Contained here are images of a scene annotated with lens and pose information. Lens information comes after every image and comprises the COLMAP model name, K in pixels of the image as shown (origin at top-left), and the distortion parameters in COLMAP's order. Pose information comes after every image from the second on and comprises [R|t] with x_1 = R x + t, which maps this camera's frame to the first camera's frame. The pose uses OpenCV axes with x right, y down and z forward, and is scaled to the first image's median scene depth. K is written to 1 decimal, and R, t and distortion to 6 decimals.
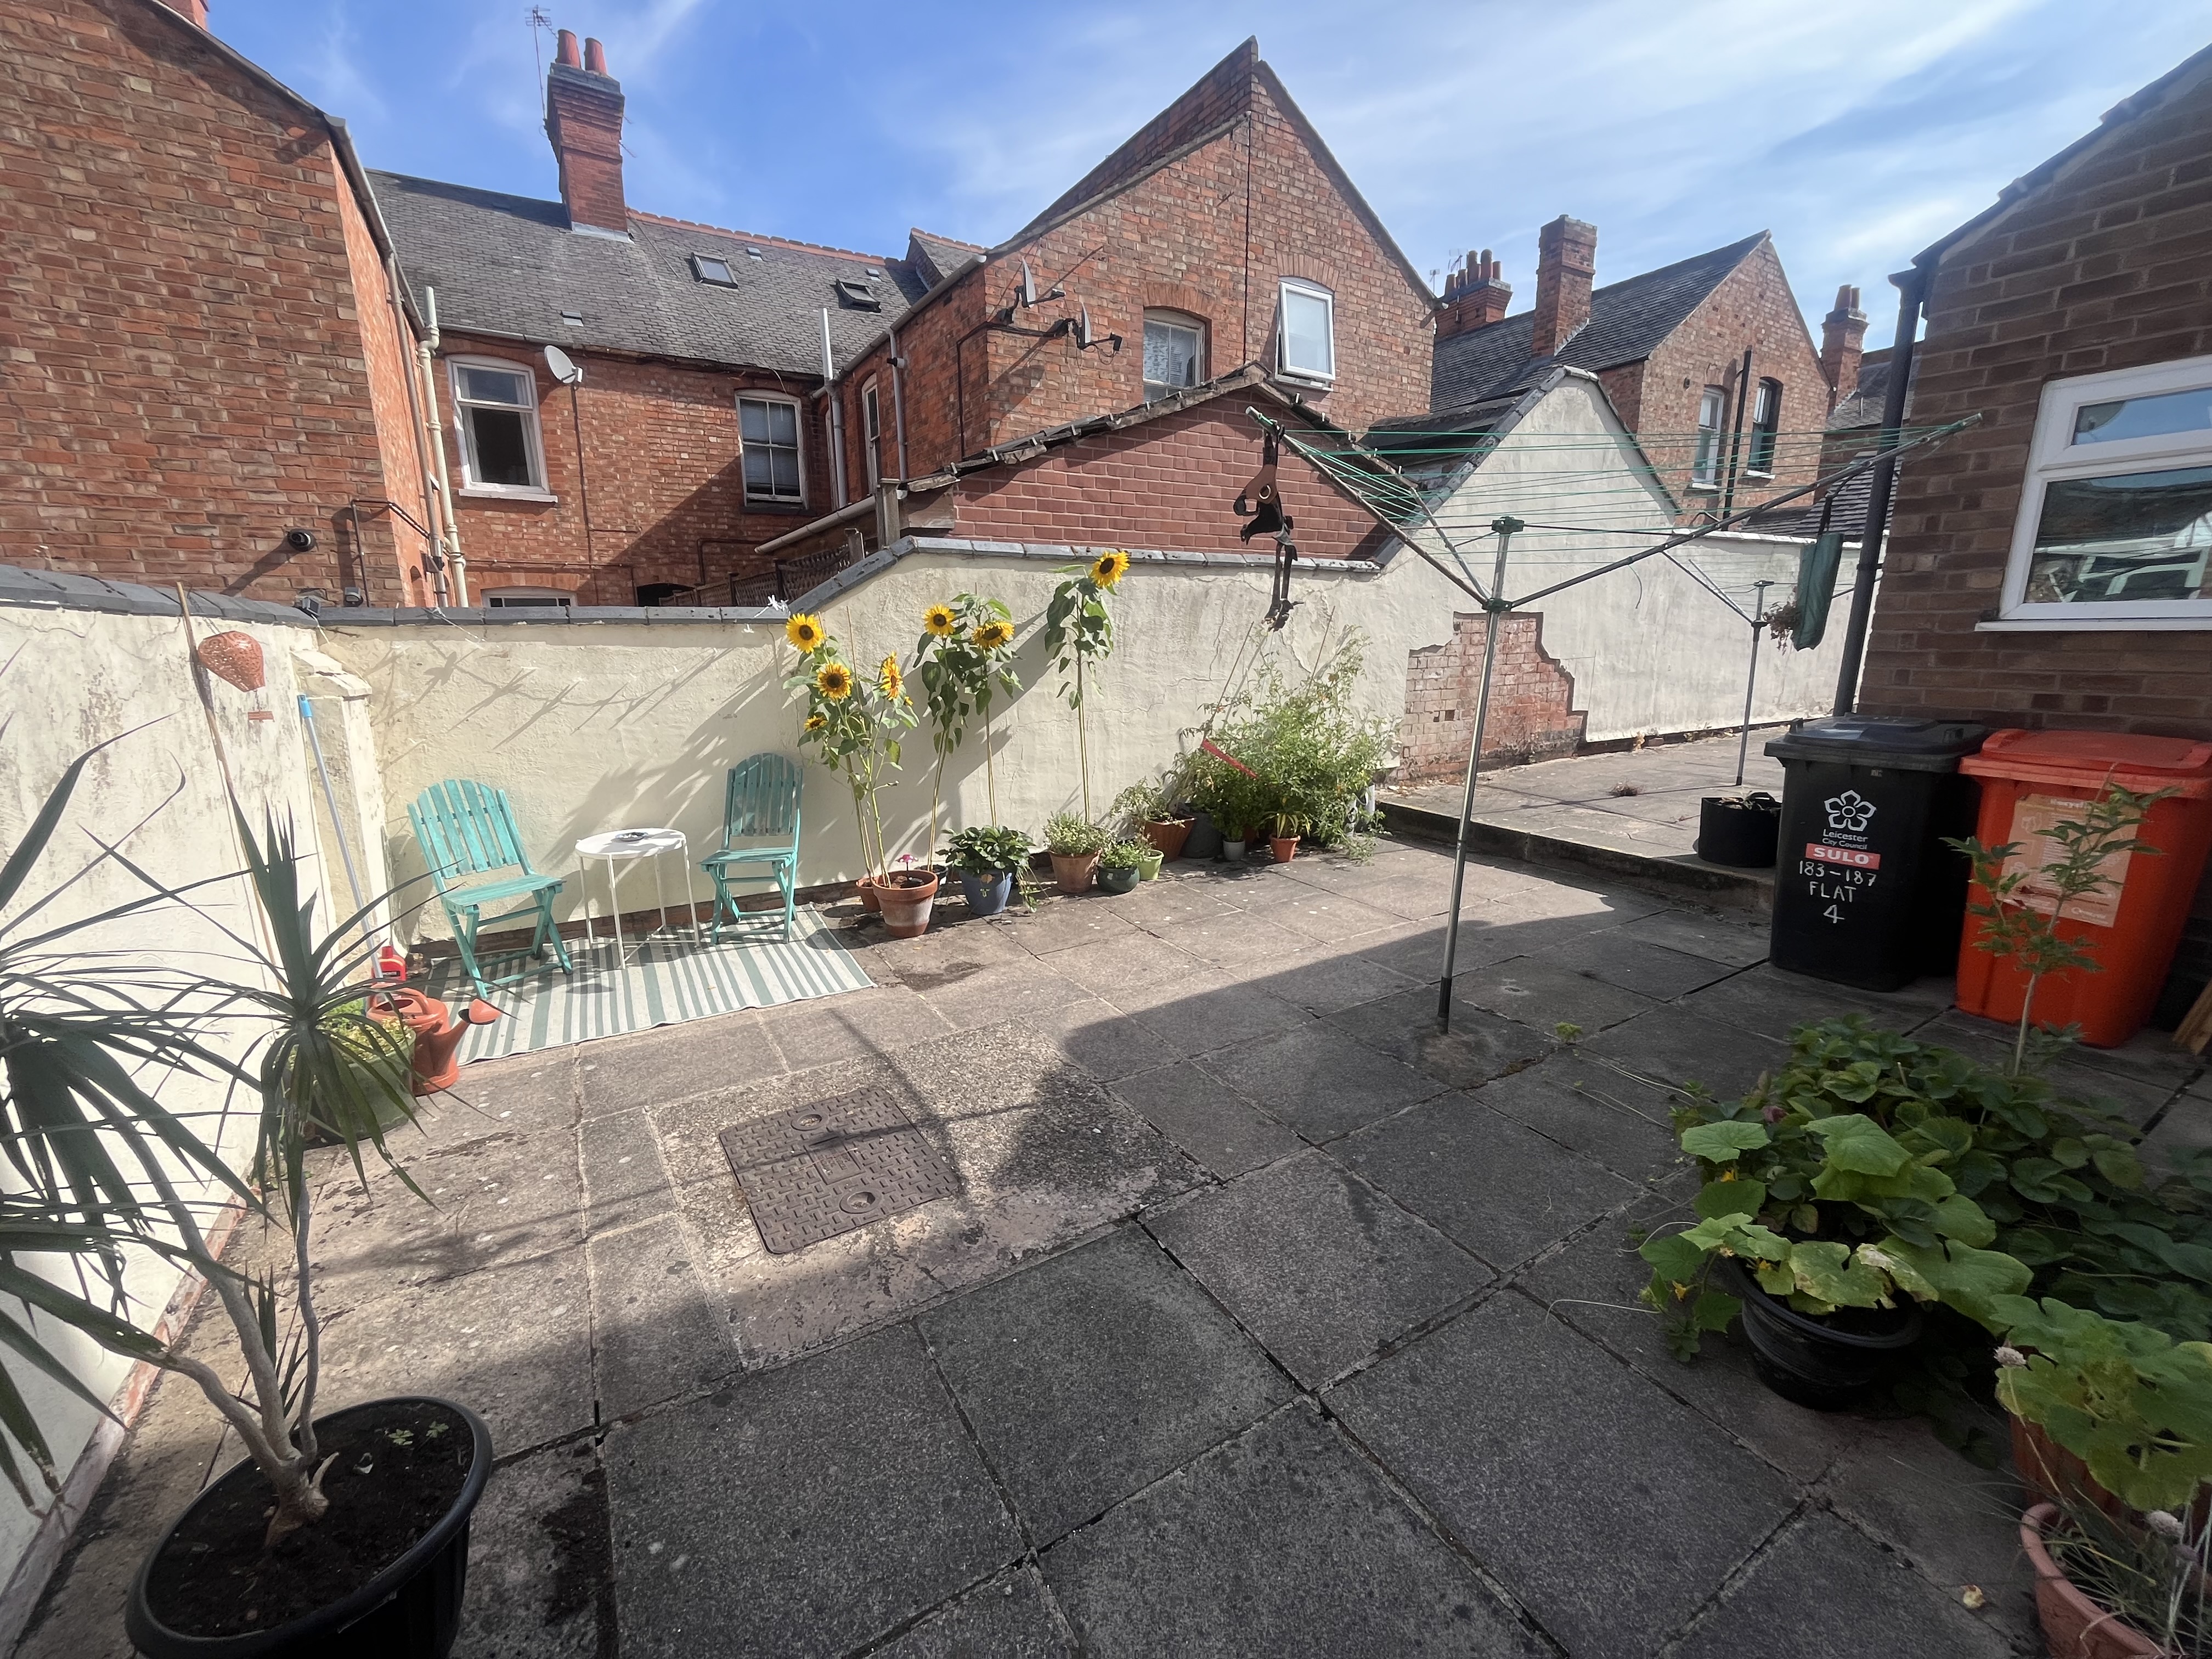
lens RADIAL K [[897.7, 0, 1100.5], [0, 897.7, 824.9], [0, 0, 1]] dist [-0.004911, 0.000626]
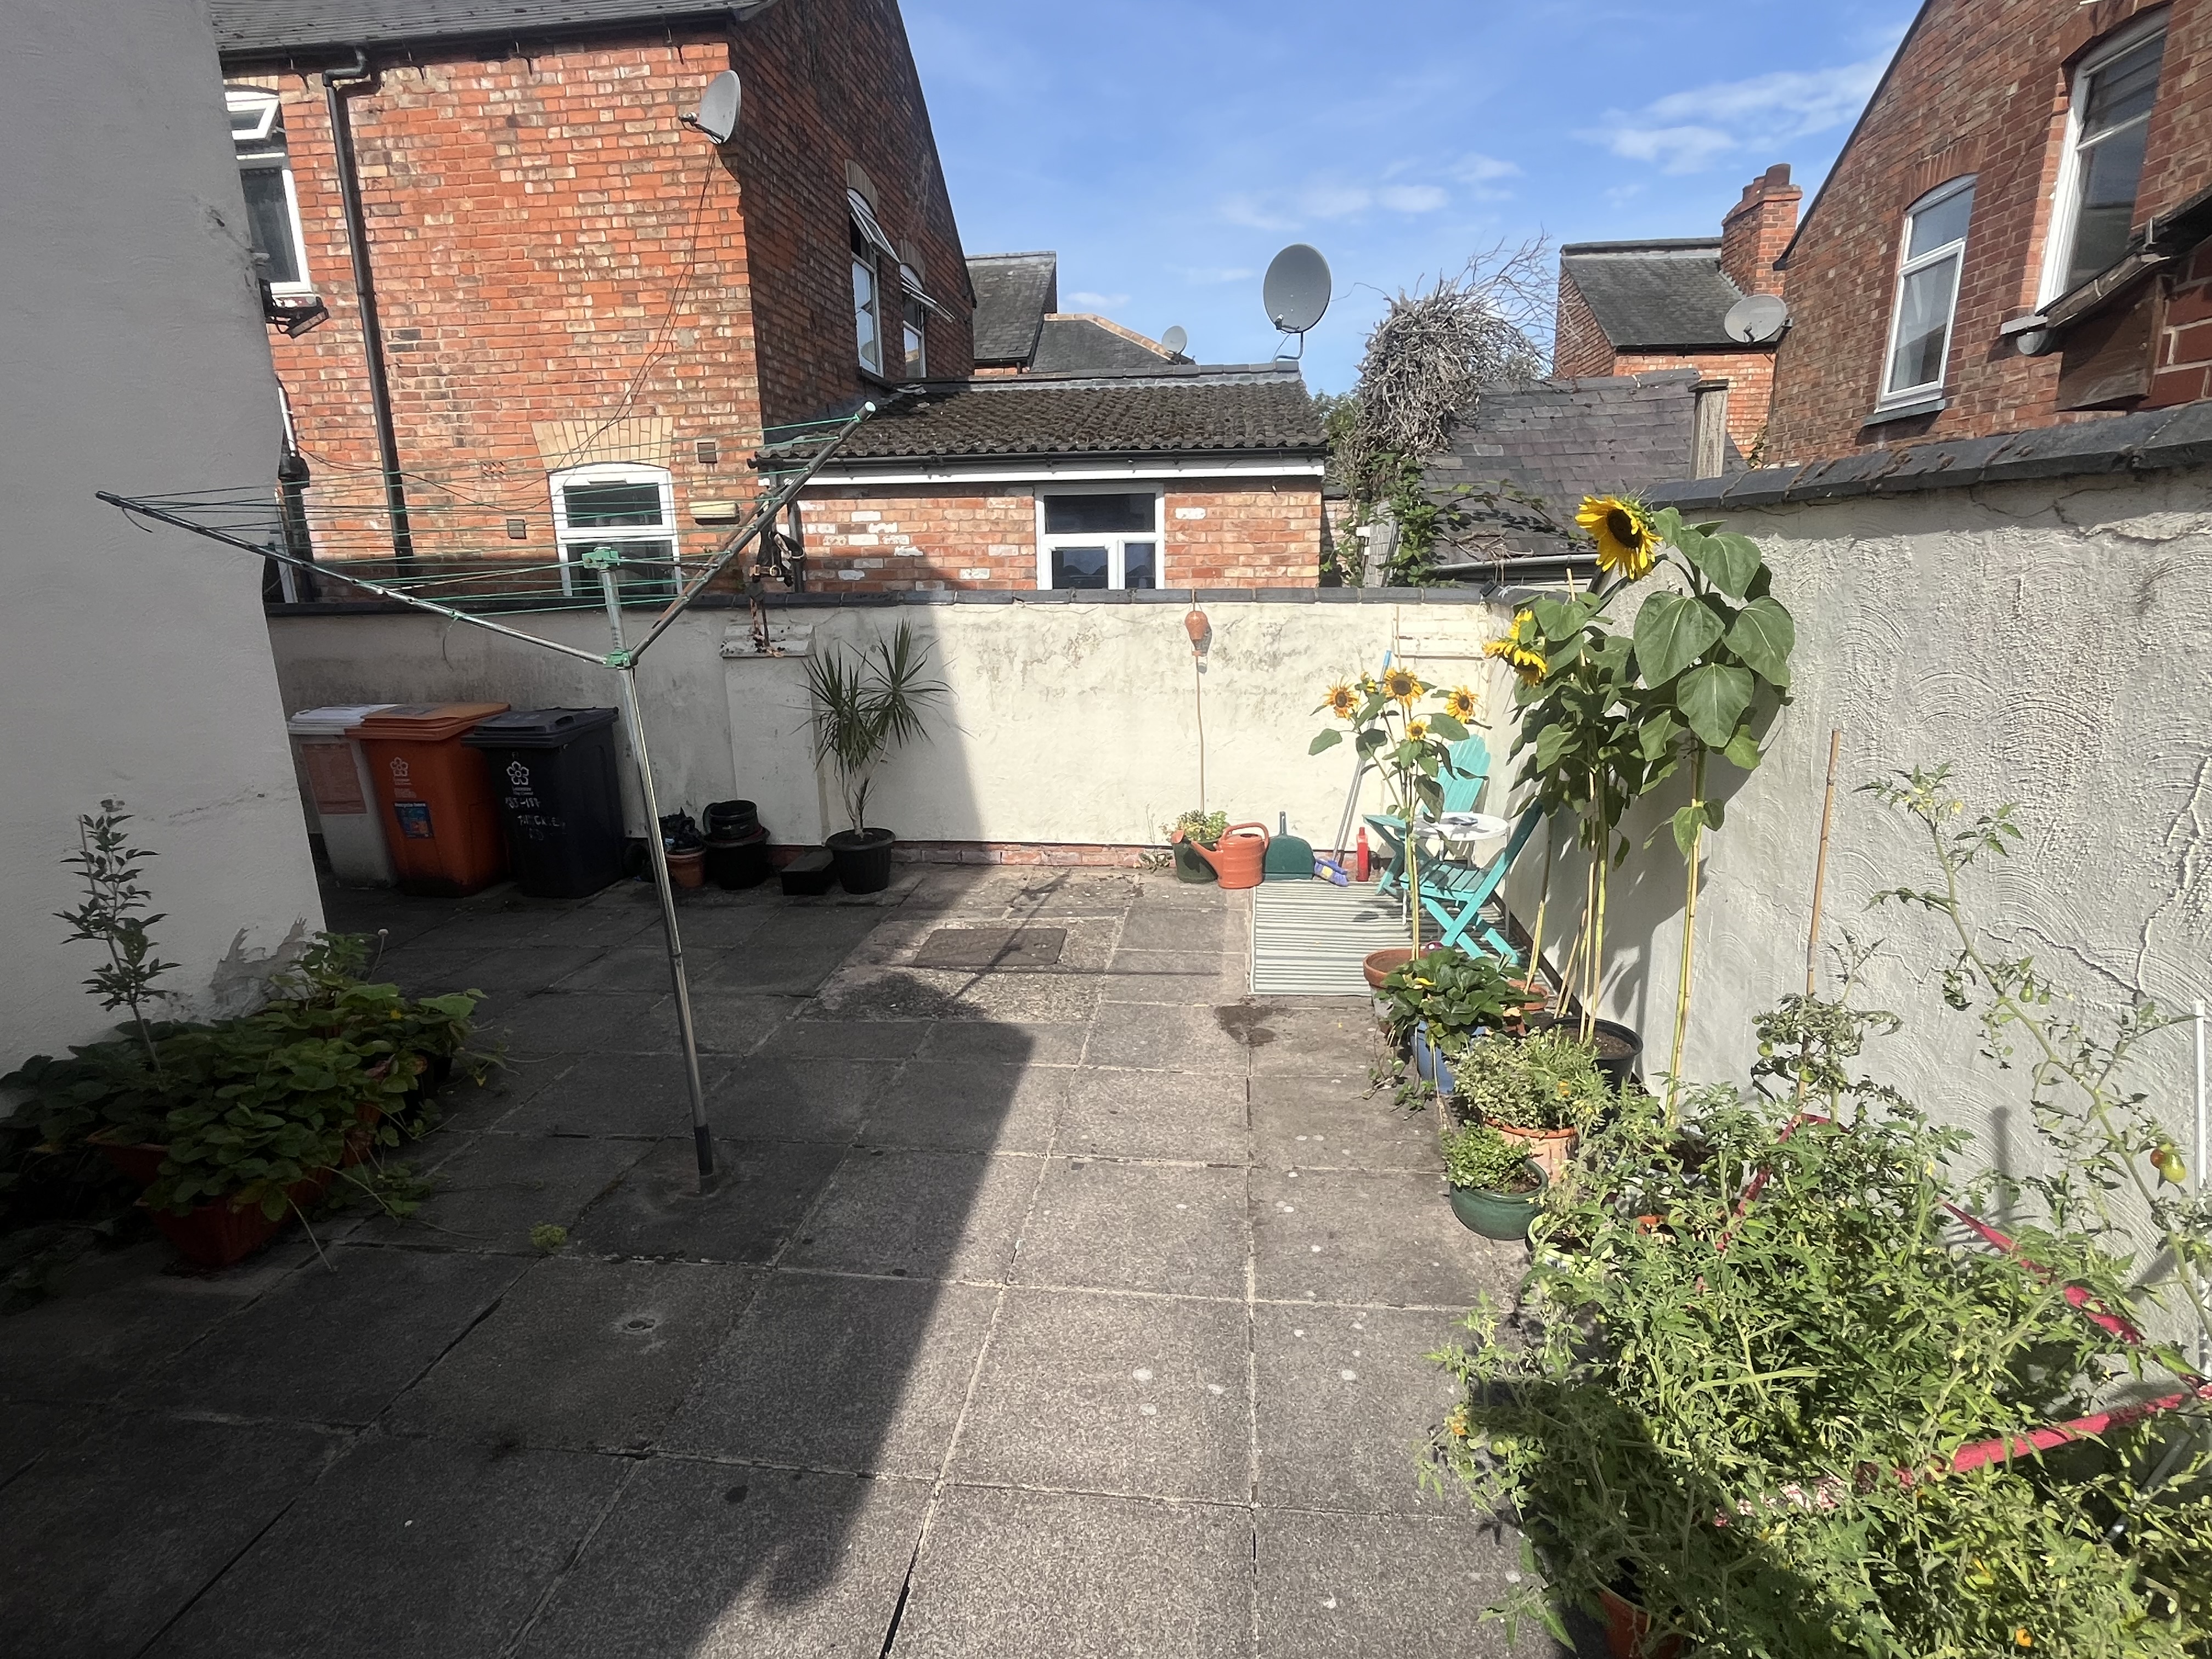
lens RADIAL K [[1101.0, 0, 1104.1], [0, 1101.0, 826.7], [0, 0, 1]] dist [-0.002343, -0.001445]
pose [[-0.607858, 0.205938, -0.766875, 0.765895], [-0.145699, 0.920458, 0.362669, -0.421401], [0.780564, 0.332185, -0.529503, 1.515927]]
